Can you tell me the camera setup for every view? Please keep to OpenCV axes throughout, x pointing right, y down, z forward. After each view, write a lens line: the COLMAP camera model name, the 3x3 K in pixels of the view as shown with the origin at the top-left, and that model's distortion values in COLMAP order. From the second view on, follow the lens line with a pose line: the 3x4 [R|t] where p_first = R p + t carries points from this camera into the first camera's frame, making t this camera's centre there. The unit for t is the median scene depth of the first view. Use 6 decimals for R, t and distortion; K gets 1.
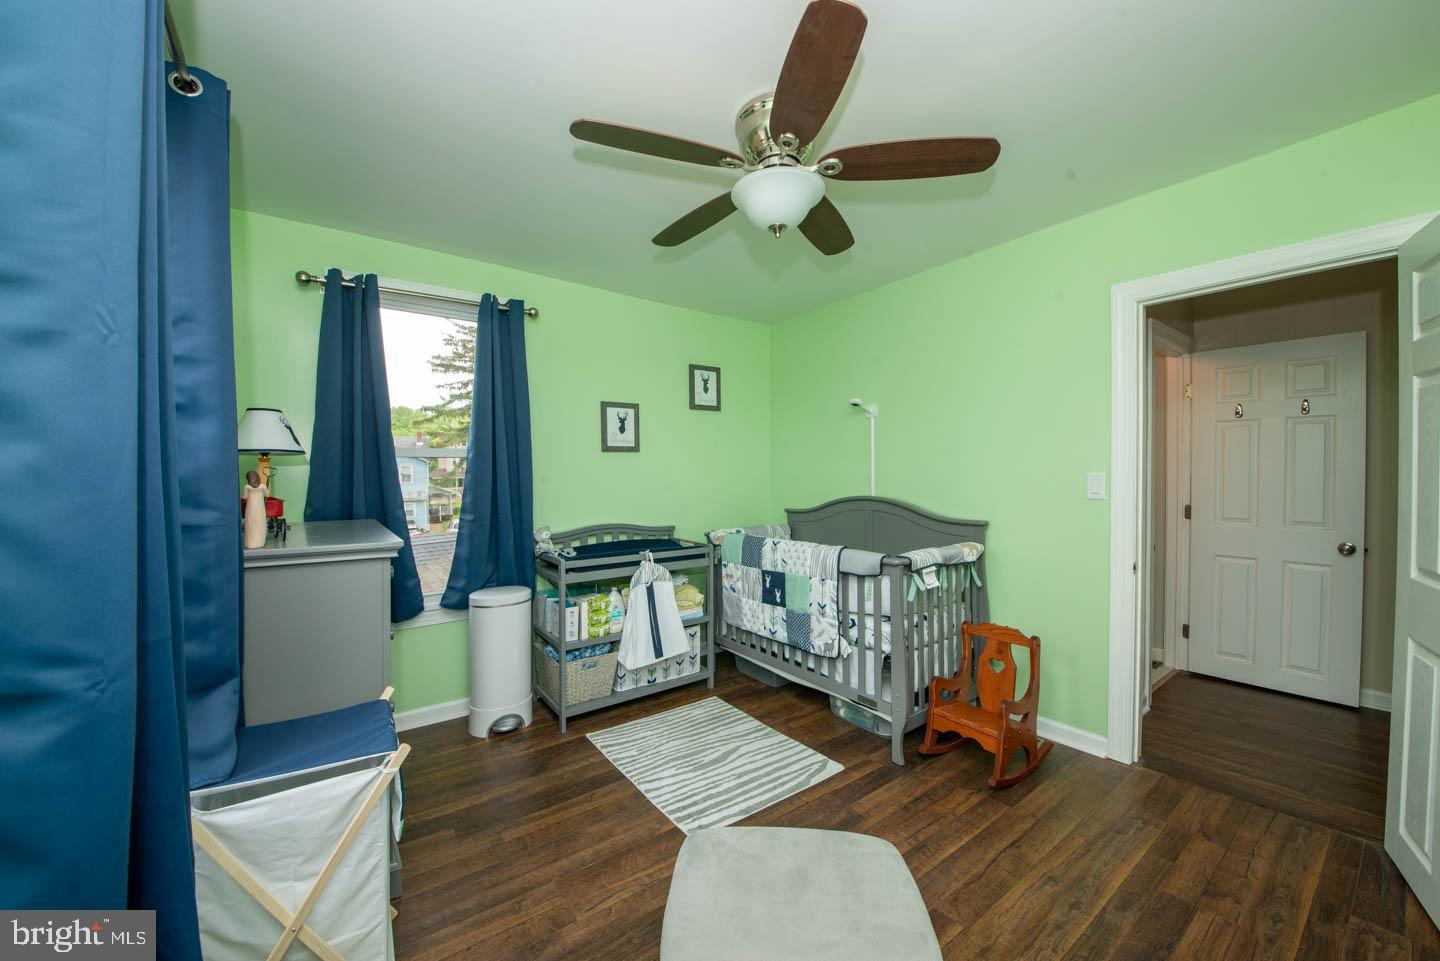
lens RADIAL K [[511.1, 0, 713.4], [0, 511.1, 479.4], [0, 0, 1]] dist [0.000540, -0.000006]
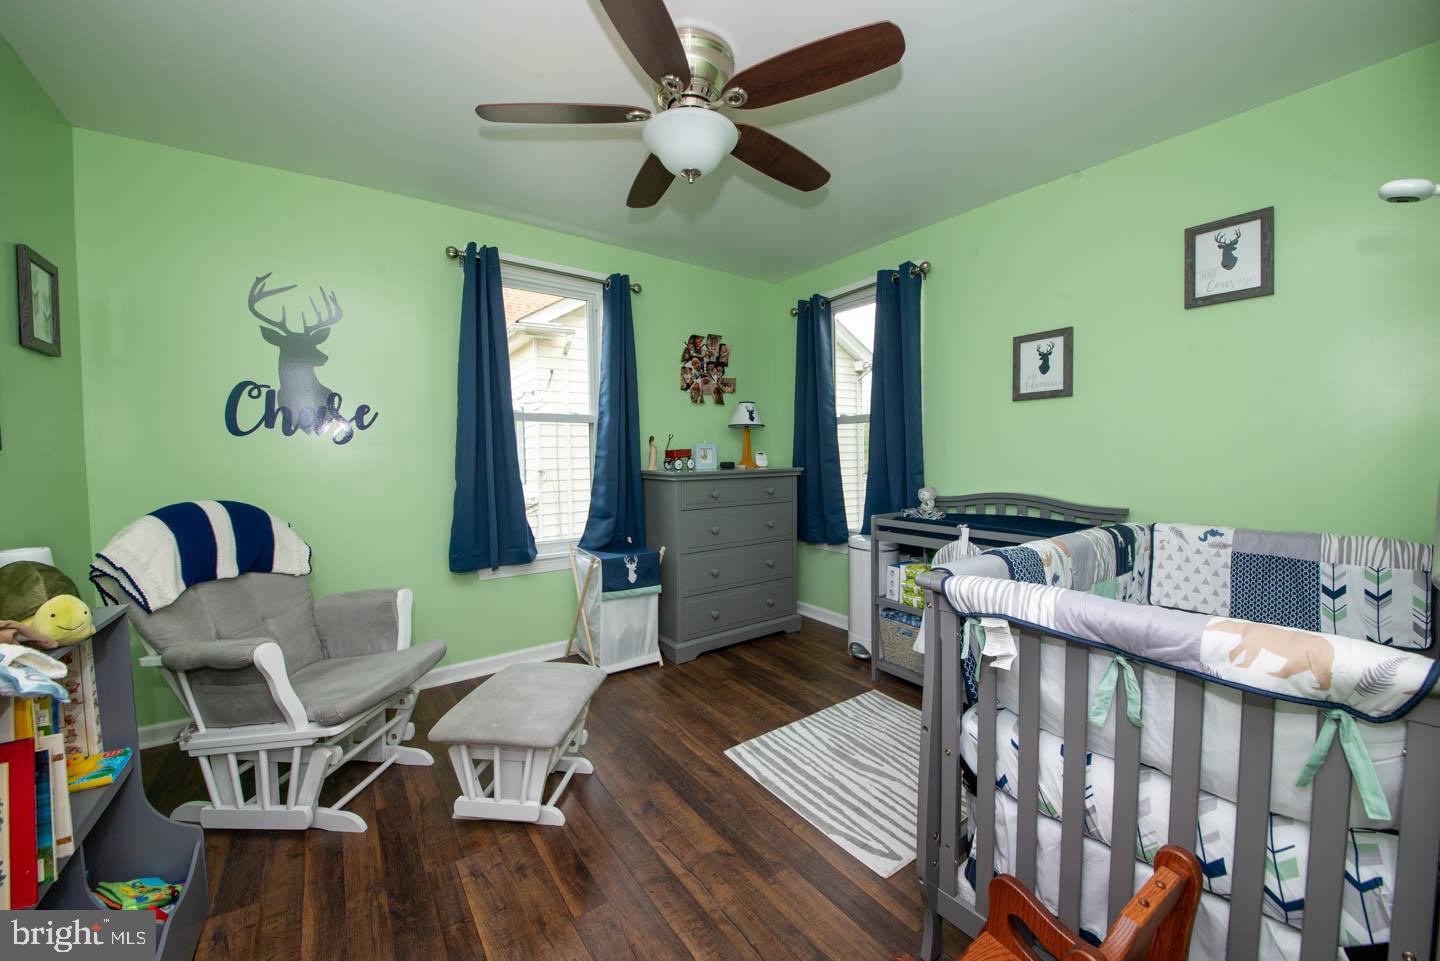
lens RADIAL K [[540.2, 0, 723.0], [0, 540.2, 474.9], [0, 0, 1]] dist [-0.035430, -0.000052]
pose [[-0.001233, 0.047170, -0.998886, 0.695651], [0.006053, 0.998869, 0.047162, 0.020009], [0.999981, -0.005988, -0.001517, 0.621017]]
